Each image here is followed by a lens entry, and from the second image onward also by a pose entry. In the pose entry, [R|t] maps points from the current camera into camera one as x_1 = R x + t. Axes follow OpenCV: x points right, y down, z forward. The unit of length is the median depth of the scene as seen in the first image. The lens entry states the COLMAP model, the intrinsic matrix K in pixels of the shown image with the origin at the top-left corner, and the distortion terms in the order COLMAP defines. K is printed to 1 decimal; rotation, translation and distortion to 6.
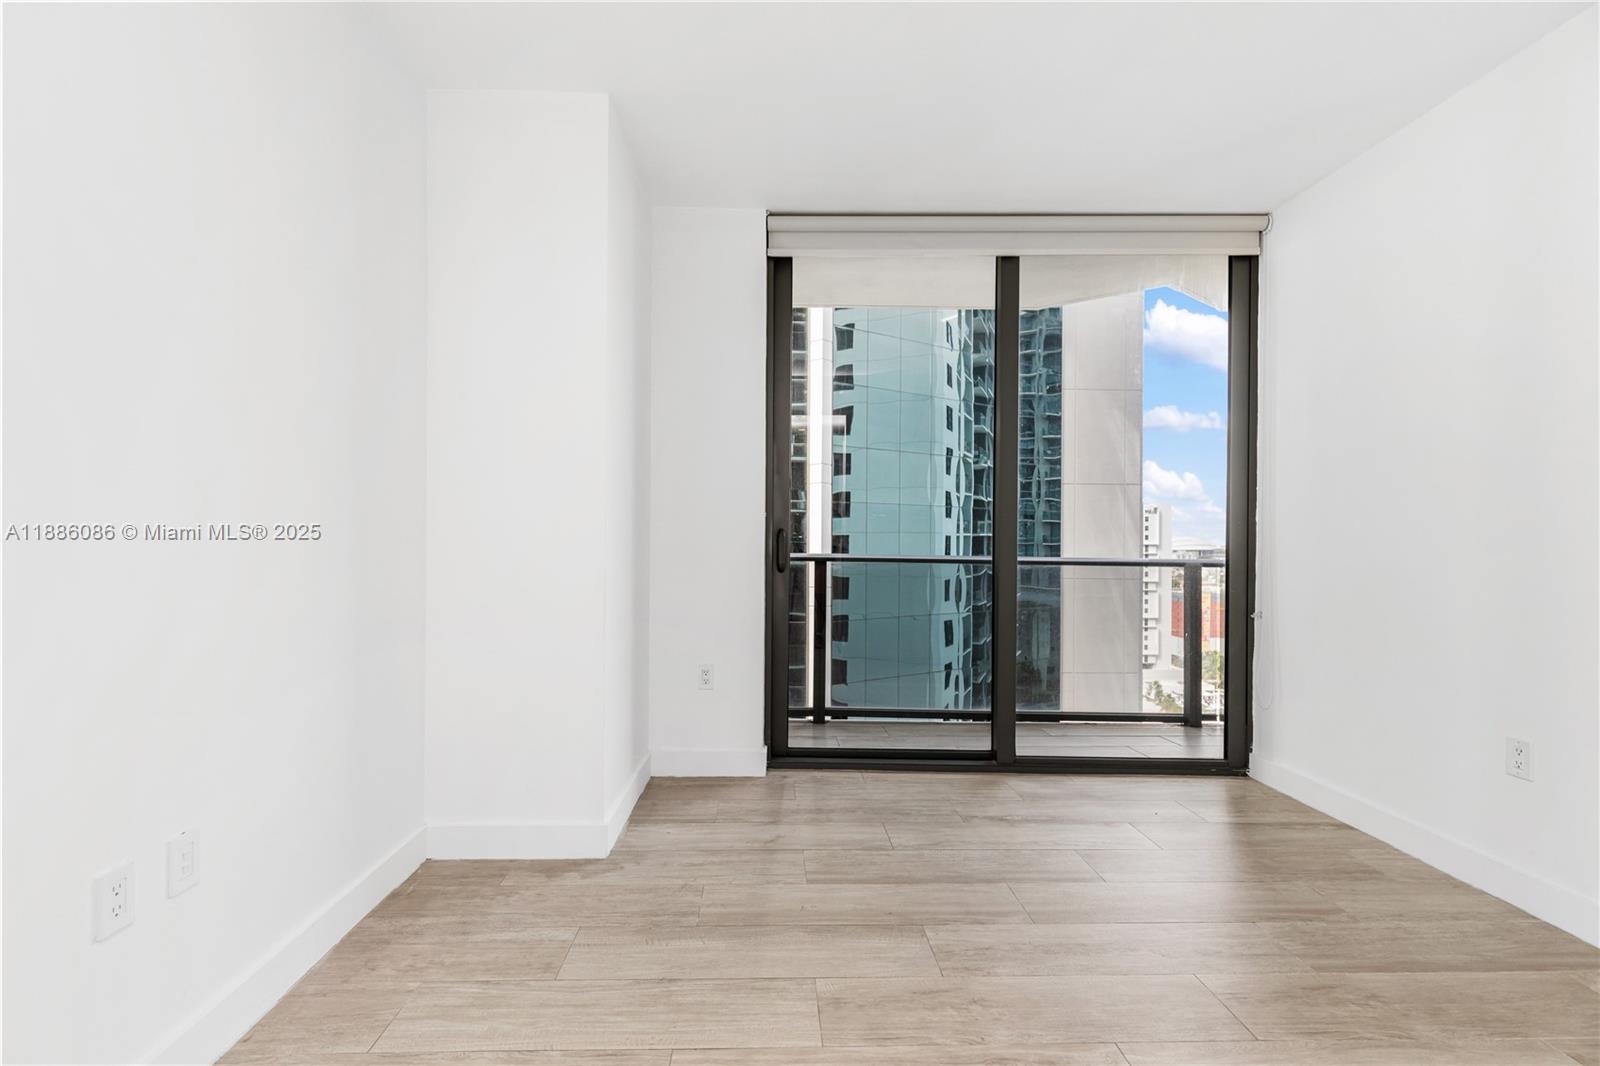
lens RADIAL K [[723.8, 0, 792.8], [0, 723.8, 548.7], [0, 0, 1]] dist [0.008405, -0.000618]
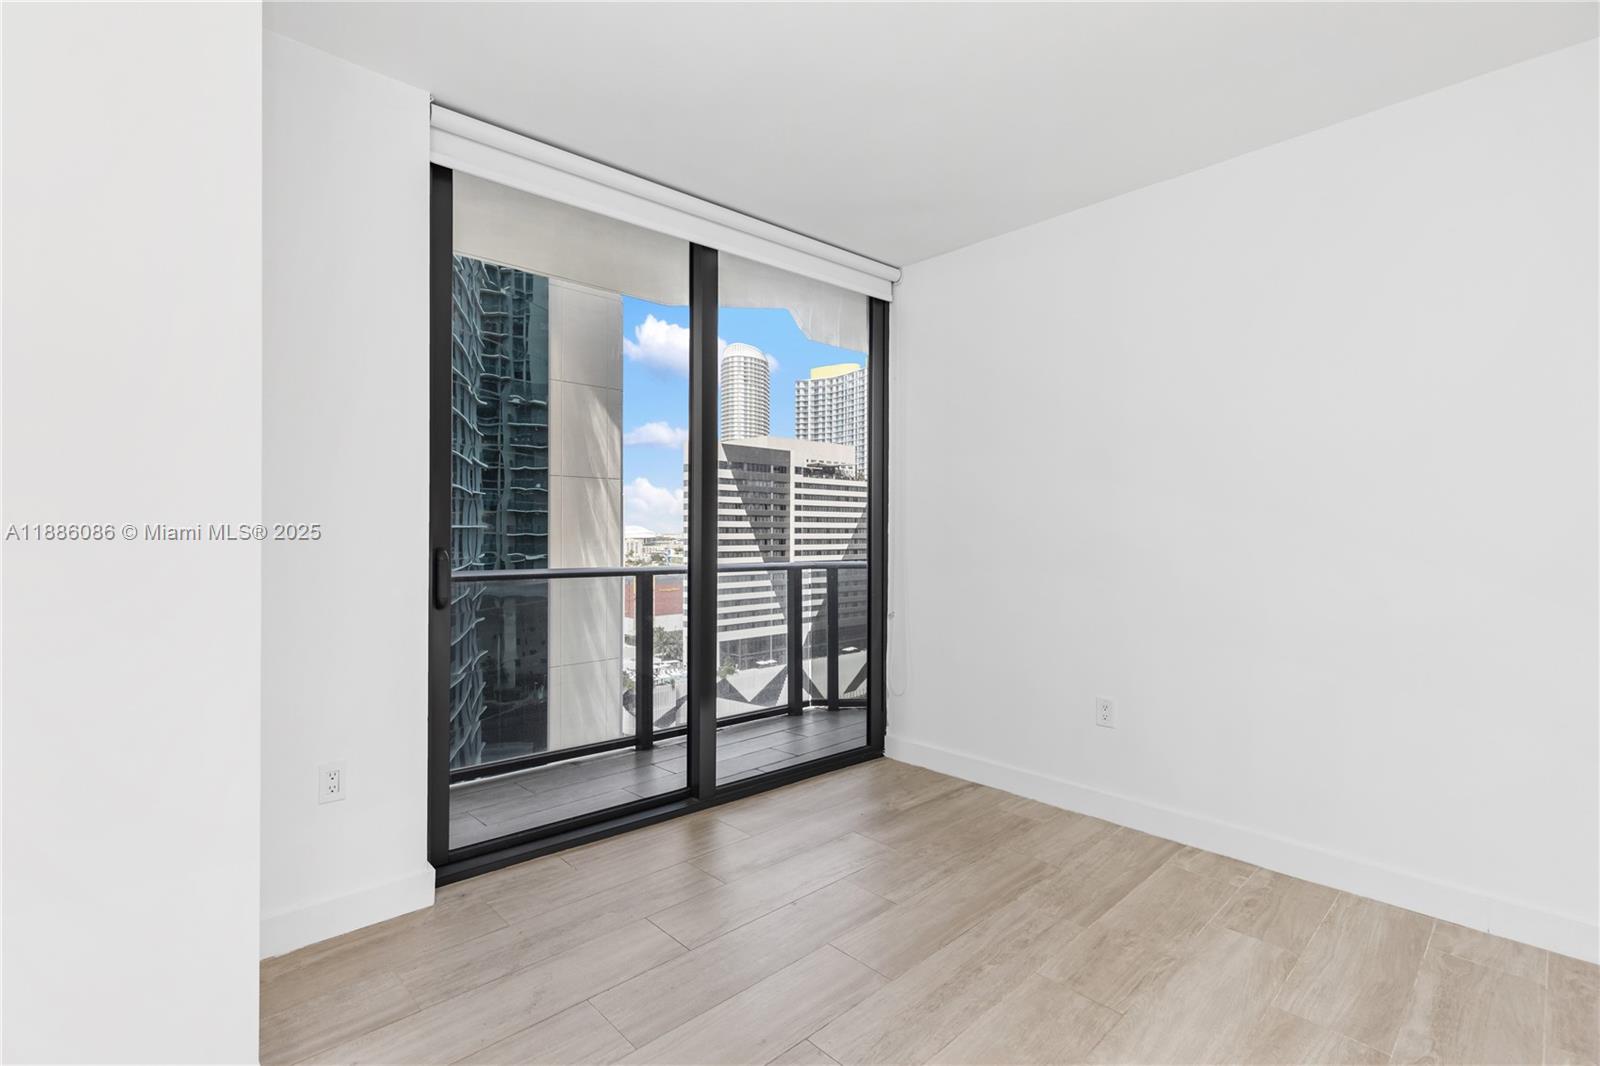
lens RADIAL K [[732.2, 0, 797.6], [0, 732.2, 535.4], [0, 0, 1]] dist [0.004570, 0.000076]
pose [[0.749533, -0.010478, 0.661884, -0.268917], [0.012154, 0.999924, 0.002067, -0.043497], [-0.661855, 0.006495, 0.749604, 0.262188]]
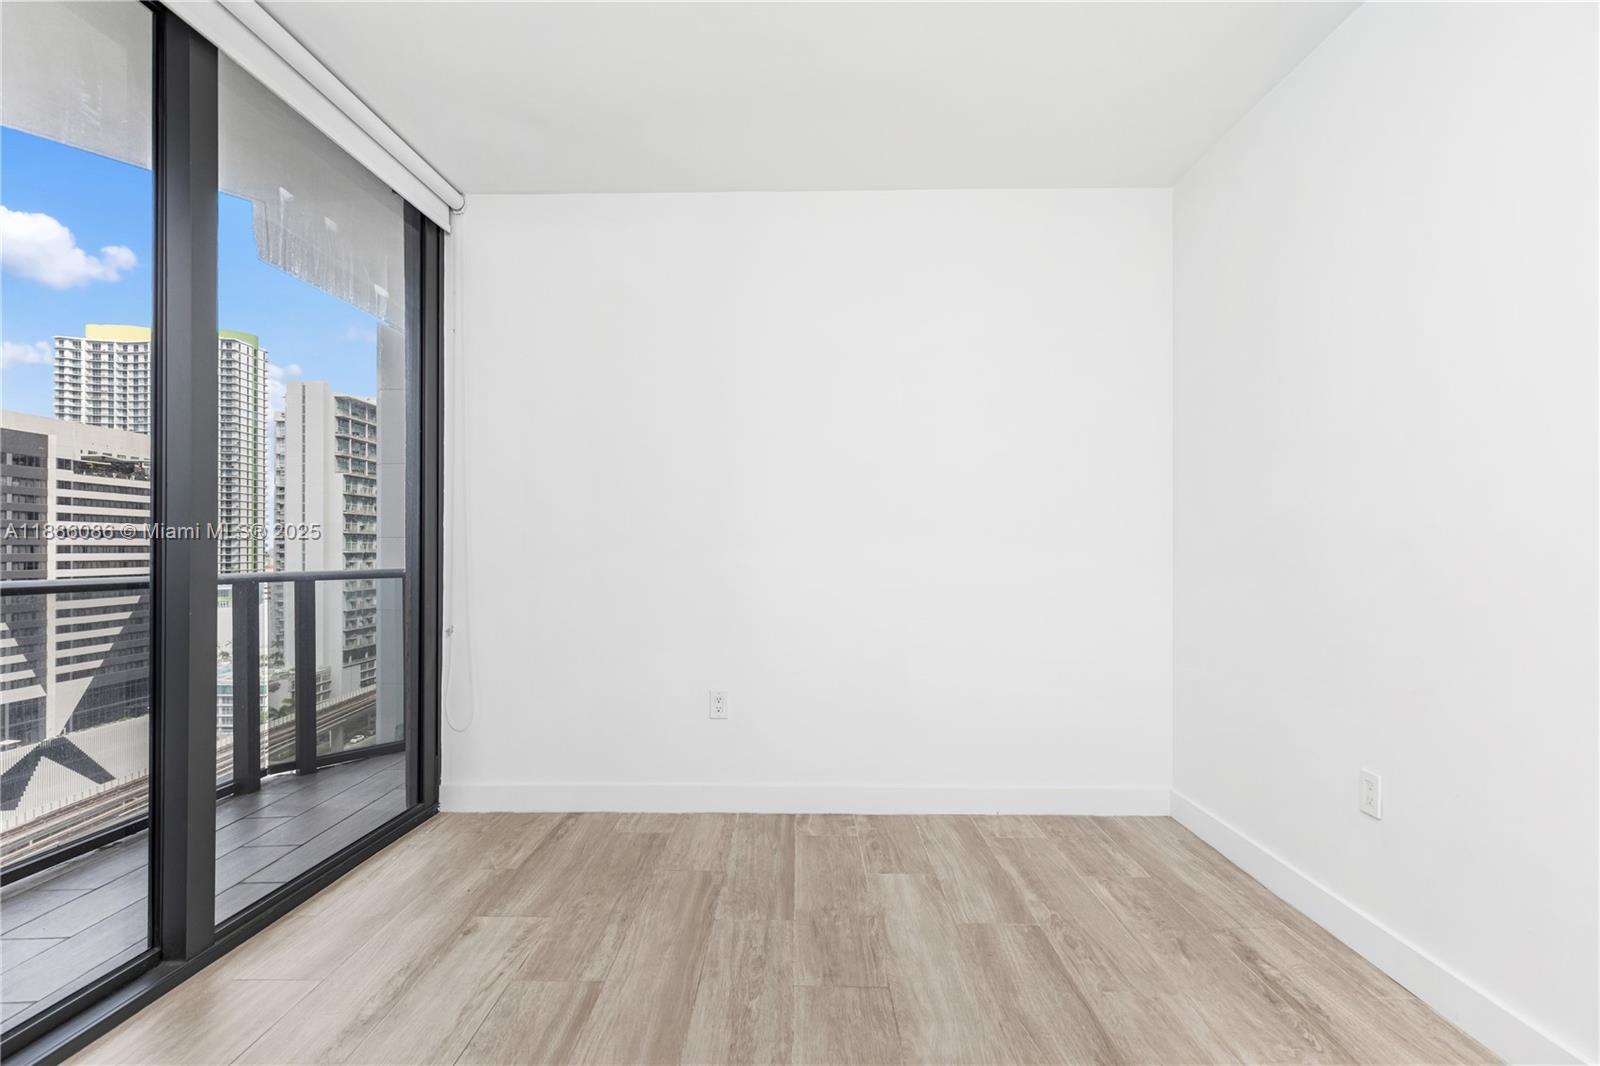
lens RADIAL K [[723.8, 0, 792.8], [0, 723.8, 548.7], [0, 0, 1]] dist [0.008405, -0.000618]
pose [[0.056644, -0.009766, 0.998347, -0.272577], [0.016852, 0.999819, 0.008825, -0.012312], [-0.998252, 0.016324, 0.056798, 0.592361]]
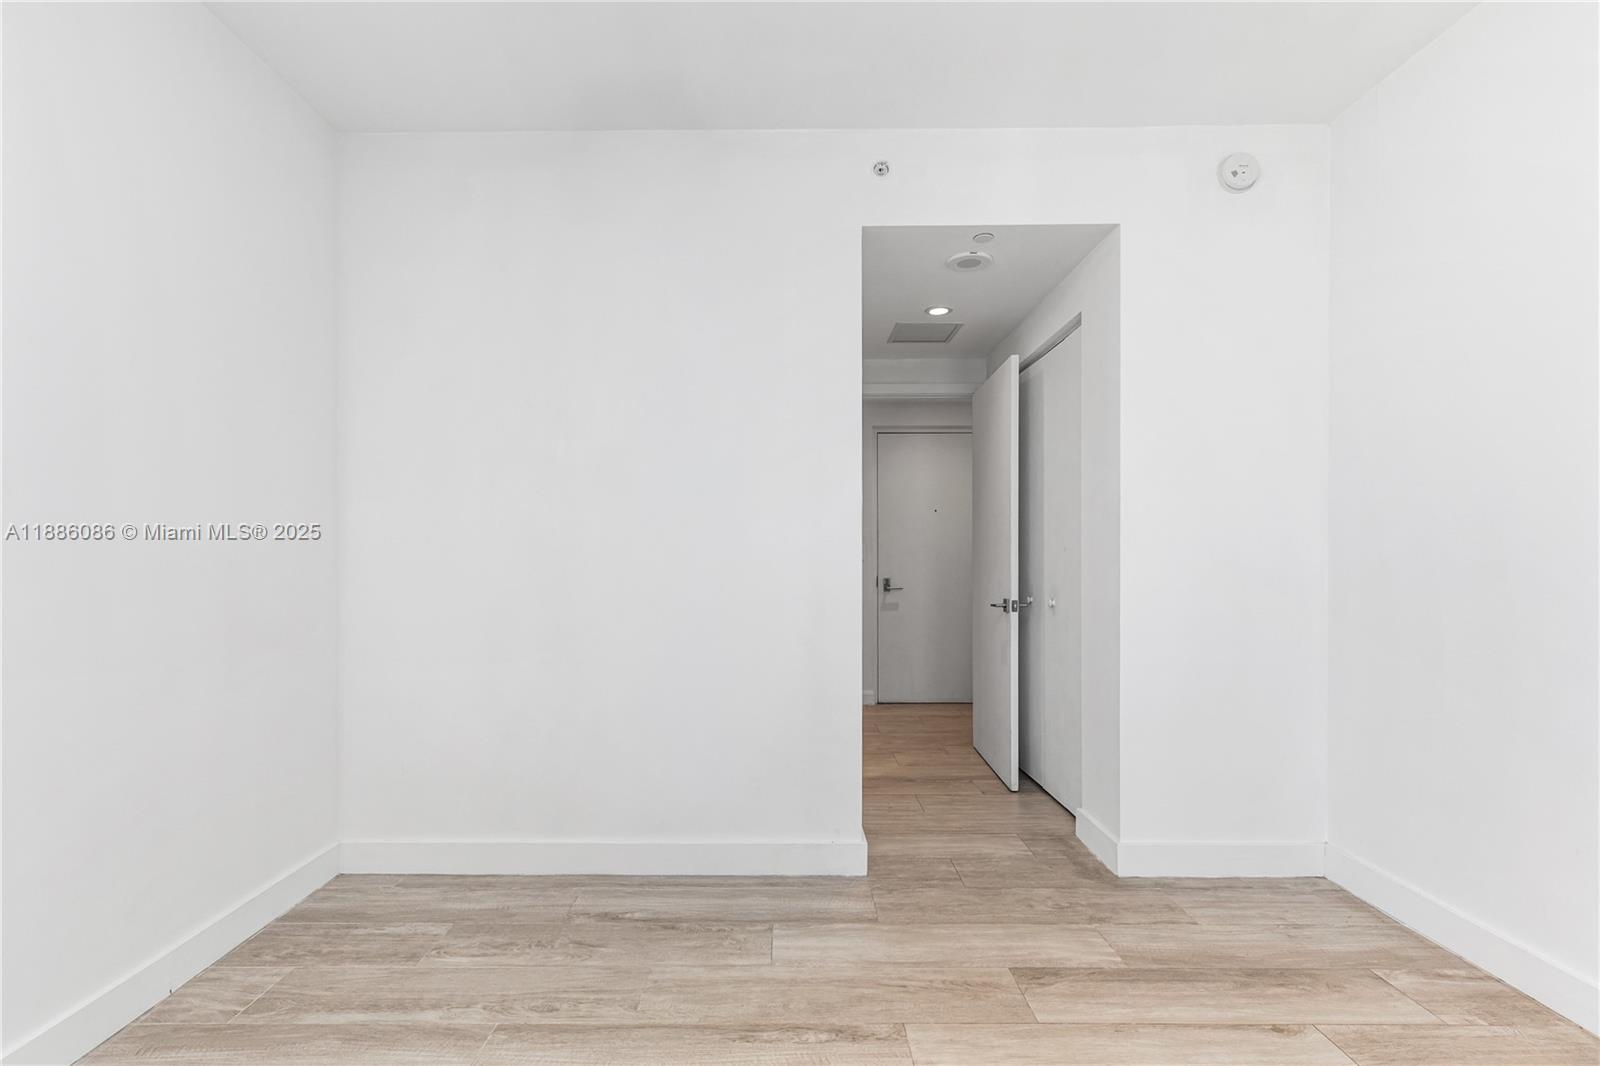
lens RADIAL K [[723.8, 0, 792.8], [0, 723.8, 548.7], [0, 0, 1]] dist [0.008405, -0.000618]
pose [[-0.998319, -0.006351, 0.057601, 0.199928], [-0.006253, 0.999979, 0.001880, -0.010446], [-0.057612, 0.001517, -0.998338, 0.968915]]
